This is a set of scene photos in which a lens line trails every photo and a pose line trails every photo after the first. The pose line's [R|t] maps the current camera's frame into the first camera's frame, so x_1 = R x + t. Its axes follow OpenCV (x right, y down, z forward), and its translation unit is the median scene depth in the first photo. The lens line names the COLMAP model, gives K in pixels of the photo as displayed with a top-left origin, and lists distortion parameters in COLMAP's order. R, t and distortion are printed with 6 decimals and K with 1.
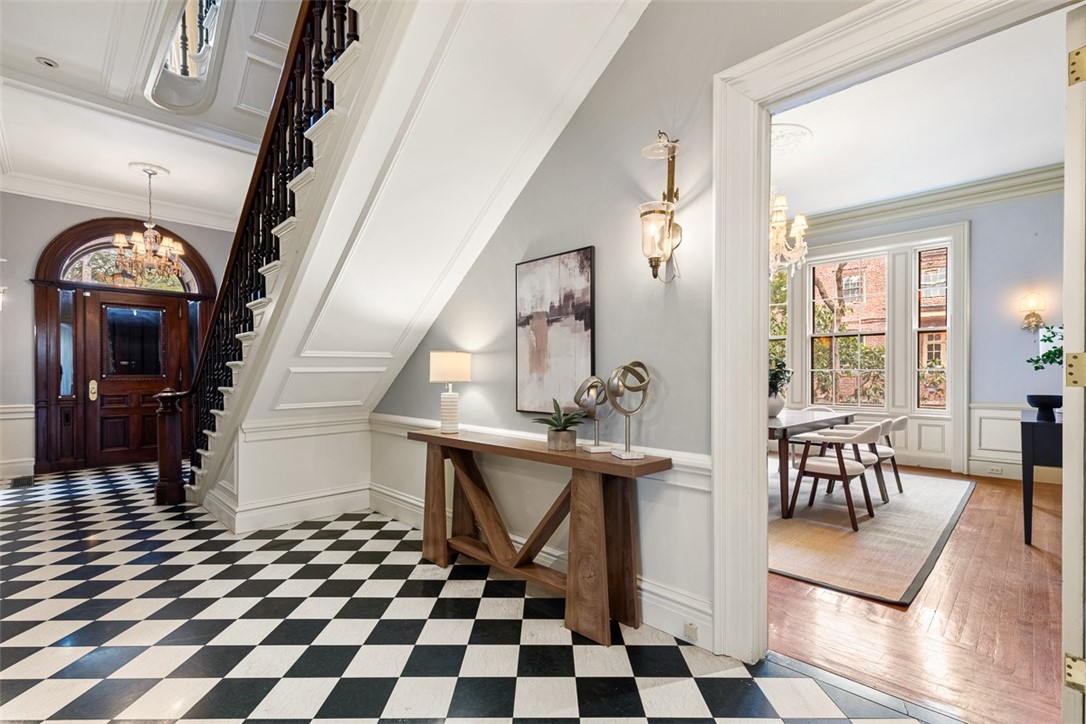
lens RADIAL K [[489.9, 0, 543.9], [0, 489.9, 374.1], [0, 0, 1]] dist [0.000642, 0.000023]
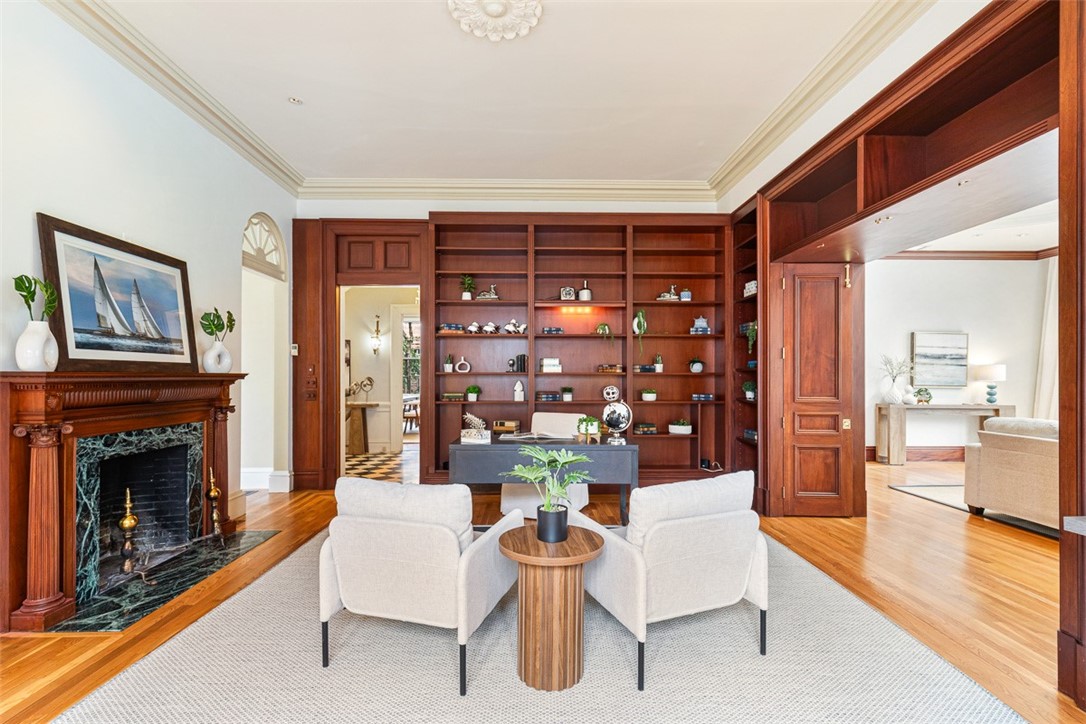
lens RADIAL K [[489.9, 0, 543.9], [0, 489.9, 374.1], [0, 0, 1]] dist [0.000642, 0.000023]
pose [[0.680142, 0.003489, 0.733072, -1.562237], [0.001609, 0.999979, -0.006253, -0.021860], [-0.733079, 0.005433, 0.680122, -2.361573]]
